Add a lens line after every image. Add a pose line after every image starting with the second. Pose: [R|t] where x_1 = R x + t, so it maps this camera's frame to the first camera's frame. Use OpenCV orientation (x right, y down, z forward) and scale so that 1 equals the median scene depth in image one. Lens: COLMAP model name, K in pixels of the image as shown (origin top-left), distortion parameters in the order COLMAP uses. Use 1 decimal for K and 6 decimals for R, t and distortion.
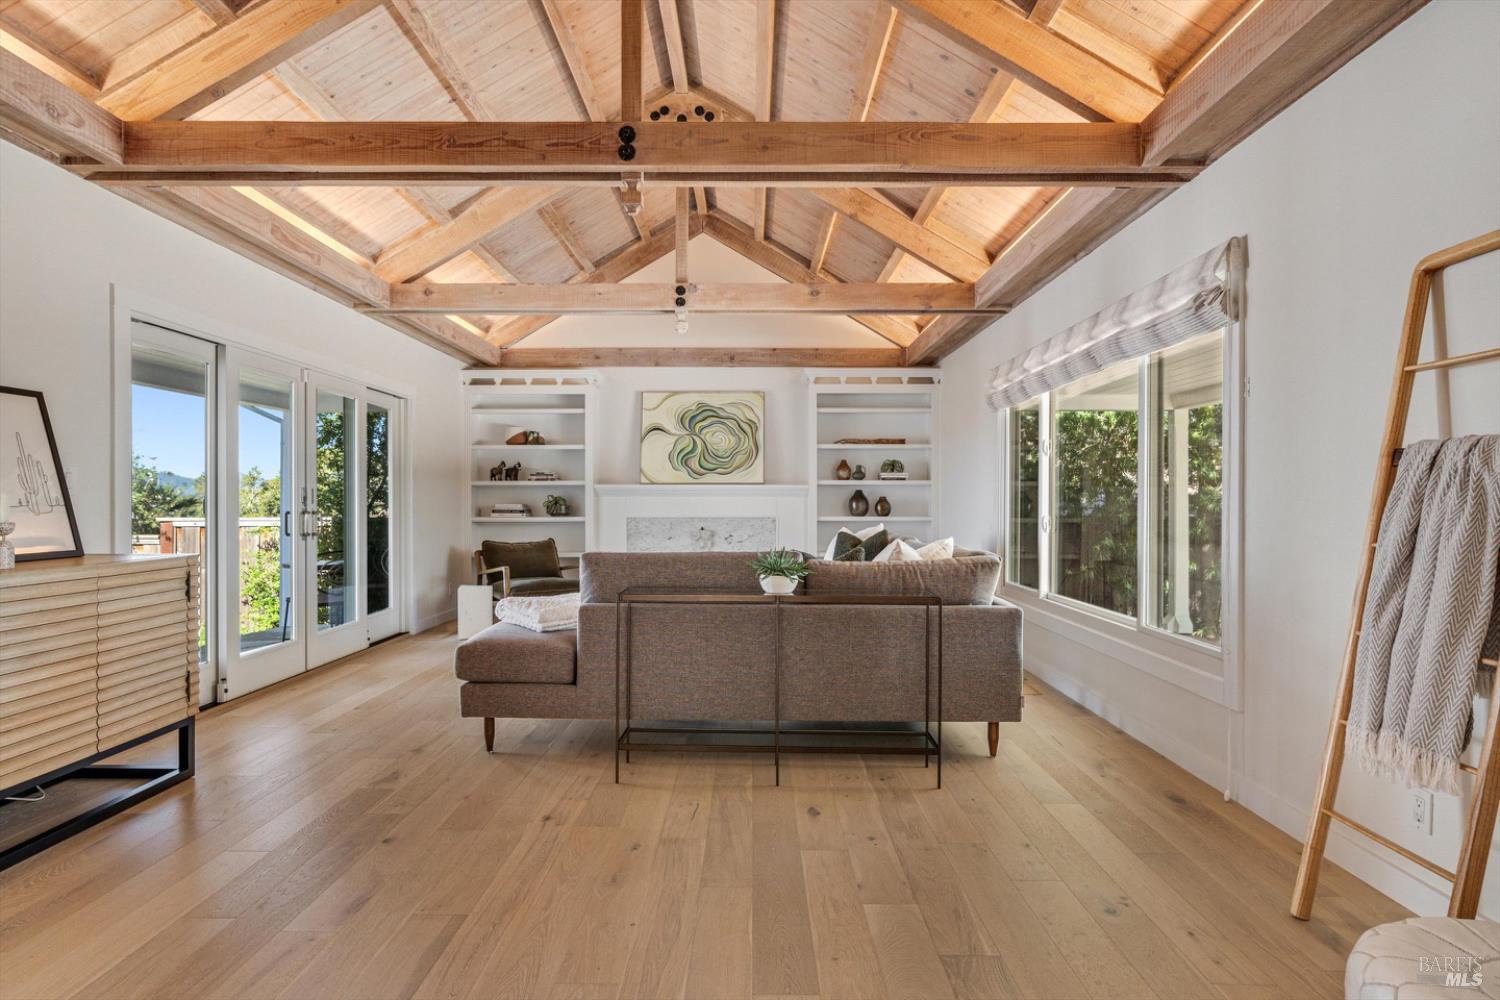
lens RADIAL K [[789.8, 0, 750.9], [0, 789.8, 504.2], [0, 0, 1]] dist [0.000542, -0.000228]
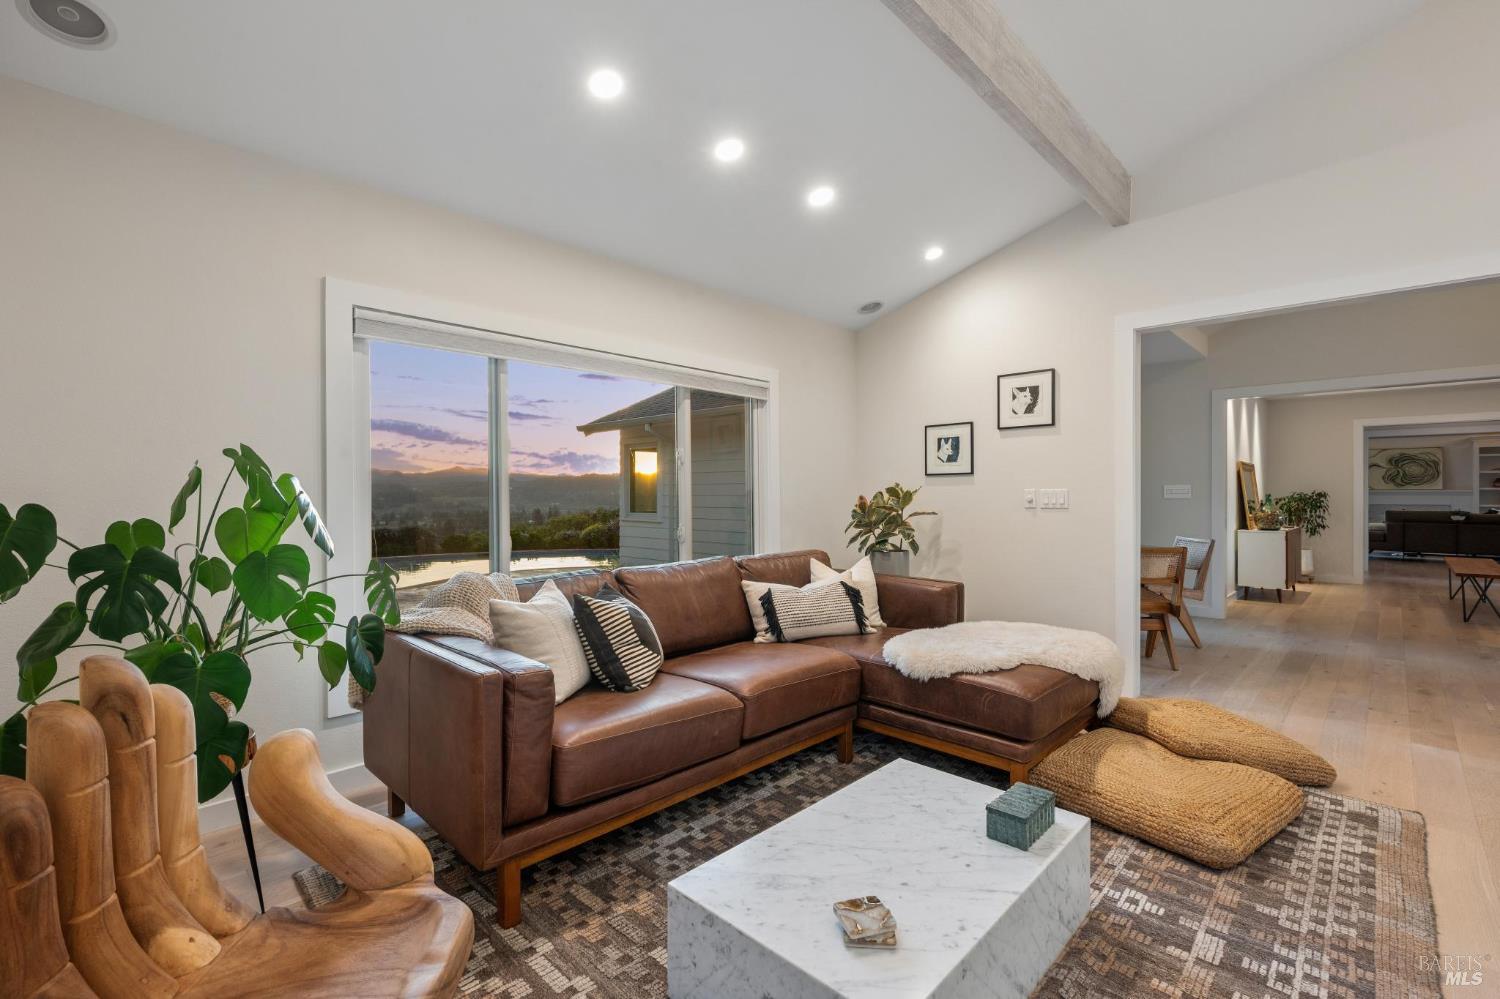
lens RADIAL K [[662.8, 0, 750.0], [0, 662.8, 499.5], [0, 0, 1]] dist [0.000560, 0.000141]
pose [[0.721153, 0.000335, -0.692776, -0.094981], [-0.001947, 0.999997, -0.001543, 0.008842], [0.692773, 0.002461, 0.721152, -1.655978]]
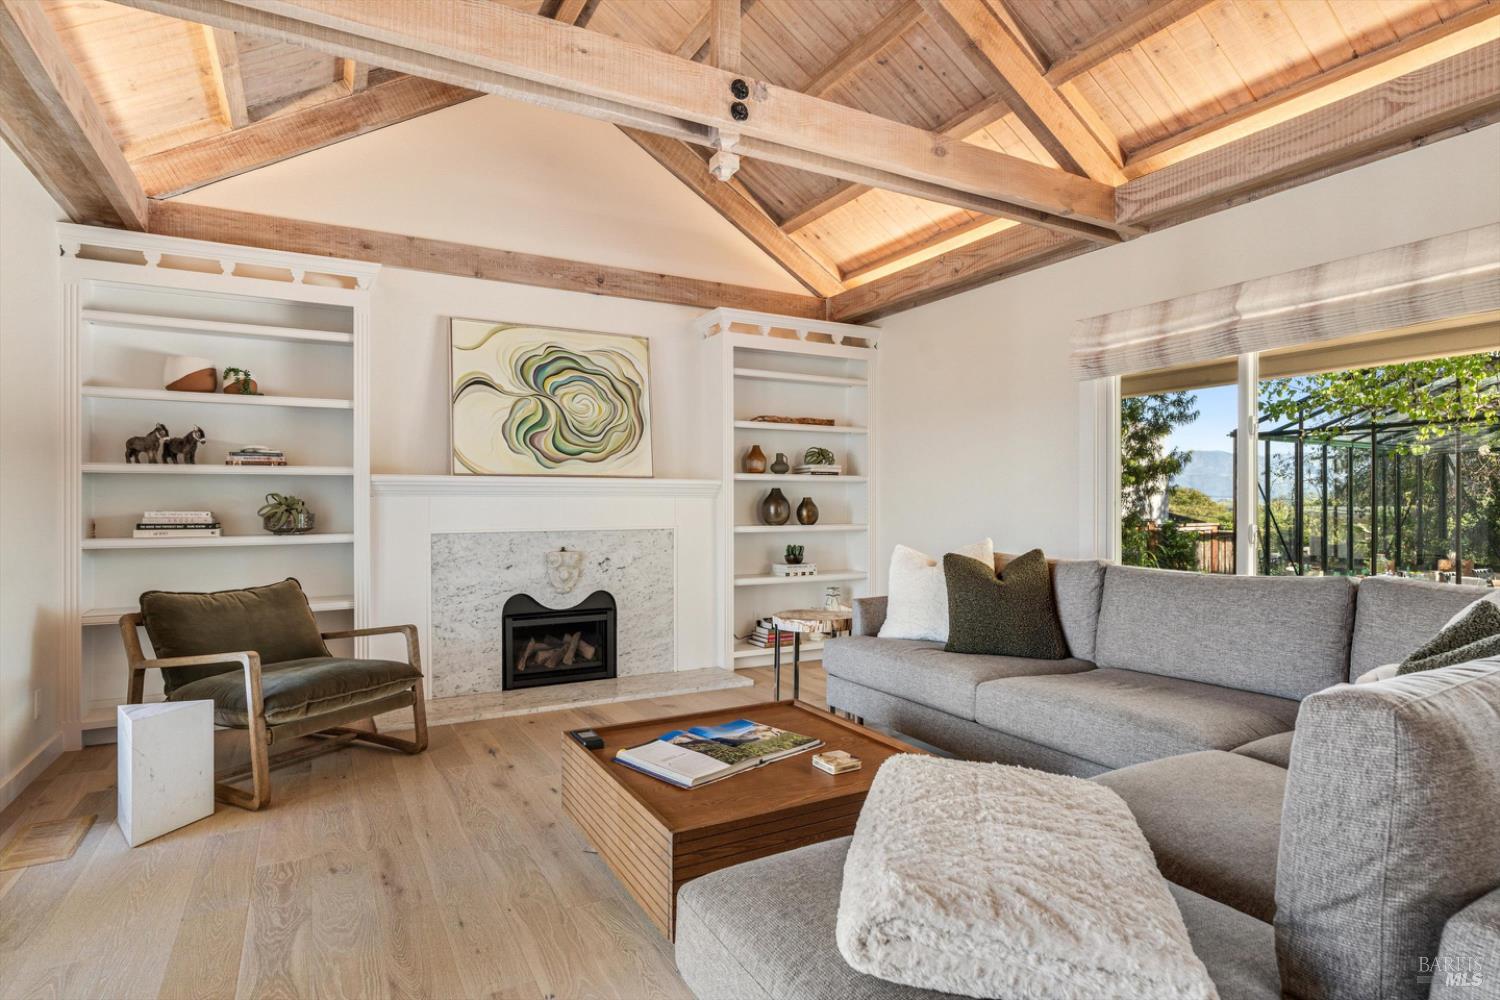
lens RADIAL K [[789.8, 0, 750.9], [0, 789.8, 504.2], [0, 0, 1]] dist [0.000542, -0.000228]
pose [[0.873113, -0.002865, 0.487510, -0.232064], [0.004513, 0.999987, -0.002206, -0.002032], [-0.487497, 0.004126, 0.873115, 0.389358]]
